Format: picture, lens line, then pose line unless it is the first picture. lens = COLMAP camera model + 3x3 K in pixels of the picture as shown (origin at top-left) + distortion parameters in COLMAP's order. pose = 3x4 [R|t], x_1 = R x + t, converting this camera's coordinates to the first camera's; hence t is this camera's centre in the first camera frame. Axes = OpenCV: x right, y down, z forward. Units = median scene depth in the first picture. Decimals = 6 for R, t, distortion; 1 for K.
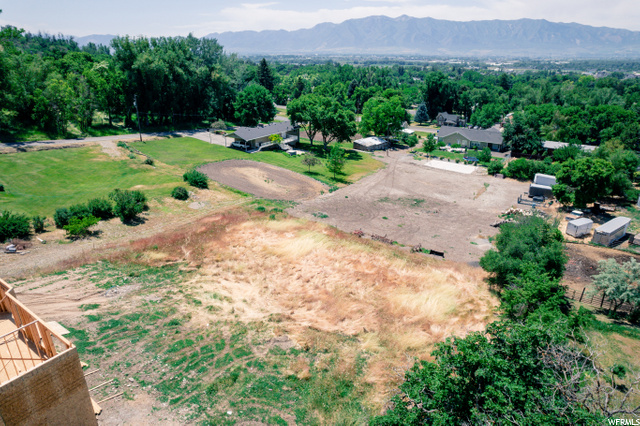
lens RADIAL K [[407.6, 0, 321.7], [0, 407.6, 214.8], [0, 0, 1]] dist [-0.070241, 0.055488]
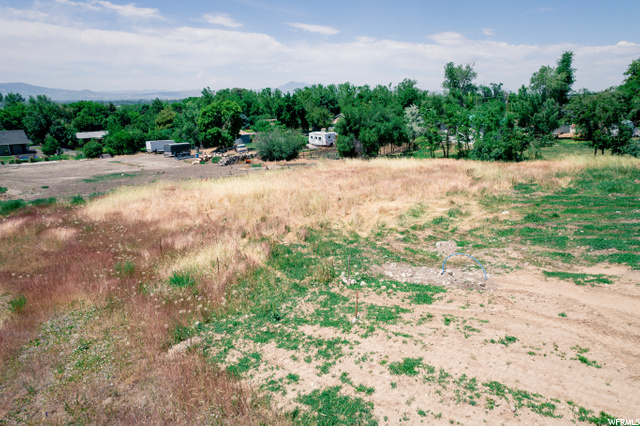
lens RADIAL K [[407.6, 0, 323.0], [0, 407.6, 214.4], [0, 0, 1]] dist [-0.070241, 0.055488]
pose [[0.185280, -0.283280, 0.940970, -0.571836], [0.373966, 0.905827, 0.199065, 0.035685], [-0.908747, 0.315008, 0.273768, 0.693487]]
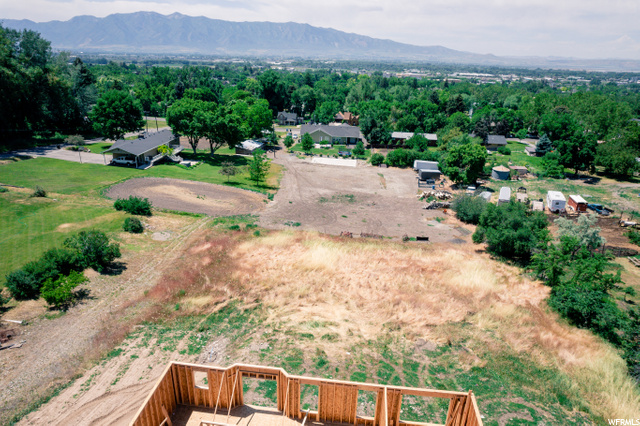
lens RADIAL K [[407.6, 0, 321.8], [0, 407.6, 216.6], [0, 0, 1]] dist [-0.070241, 0.055488]
pose [[0.877624, -0.155957, 0.453269, -0.453655], [0.153498, 0.987236, 0.042476, -0.055615], [-0.454108, 0.032298, 0.890361, 0.120651]]
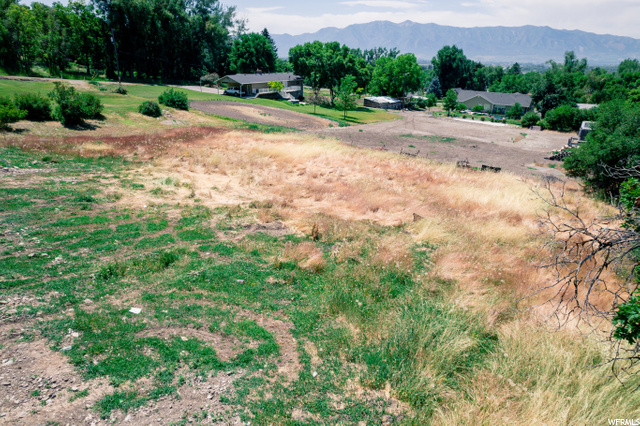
lens RADIAL K [[407.6, 0, 321.9], [0, 407.6, 215.0], [0, 0, 1]] dist [-0.070241, 0.055488]
pose [[0.999932, 0.010948, -0.004008, -0.015973], [-0.010985, 0.999895, -0.009447, 0.184251], [0.003905, 0.009491, 0.999947, 0.270143]]
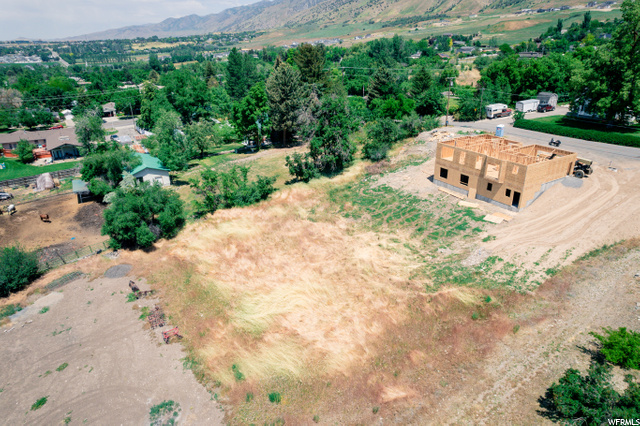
lens RADIAL K [[407.6, 0, 318.8], [0, 407.6, 216.6], [0, 0, 1]] dist [-0.070241, 0.055488]
pose [[-0.922046, -0.150468, 0.356639, -0.340769], [0.149965, 0.710535, 0.687495, -0.514181], [-0.356851, 0.687385, -0.632581, 1.269313]]
